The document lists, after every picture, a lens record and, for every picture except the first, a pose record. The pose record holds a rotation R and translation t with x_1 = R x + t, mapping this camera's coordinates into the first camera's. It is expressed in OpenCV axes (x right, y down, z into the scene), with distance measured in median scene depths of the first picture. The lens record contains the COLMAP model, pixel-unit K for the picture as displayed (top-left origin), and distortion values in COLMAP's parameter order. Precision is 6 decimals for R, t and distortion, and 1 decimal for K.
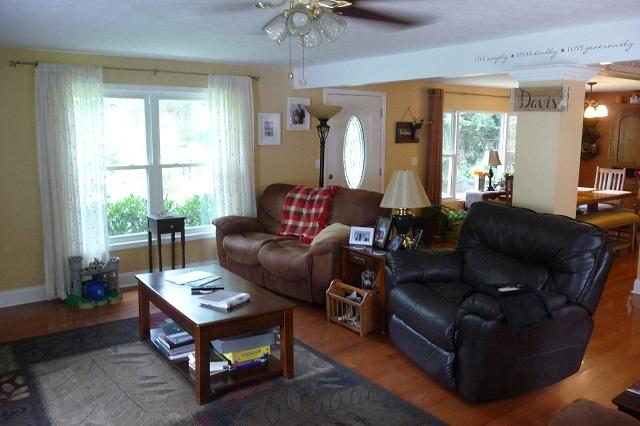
lens RADIAL K [[532.5, 0, 320.0], [0, 532.5, 213.0], [0, 0, 1]] dist [-0.031221, 0.003650]
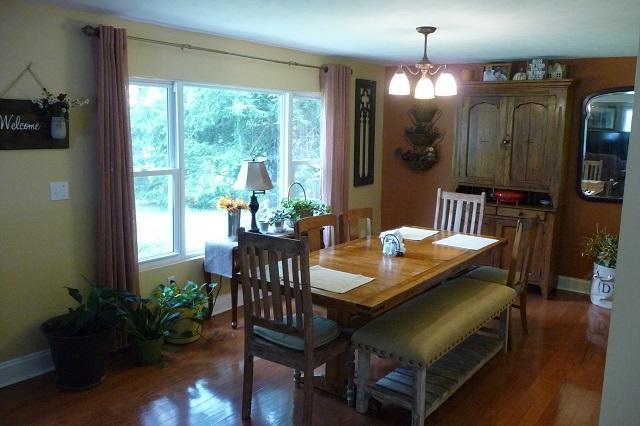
lens RADIAL K [[532.5, 0, 320.0], [0, 532.5, 213.0], [0, 0, 1]] dist [-0.031221, 0.003650]
pose [[0.961293, -0.030676, 0.273816, 0.267704], [0.028091, 0.999516, 0.013359, -0.079386], [-0.274093, -0.005150, 0.961689, 0.528040]]
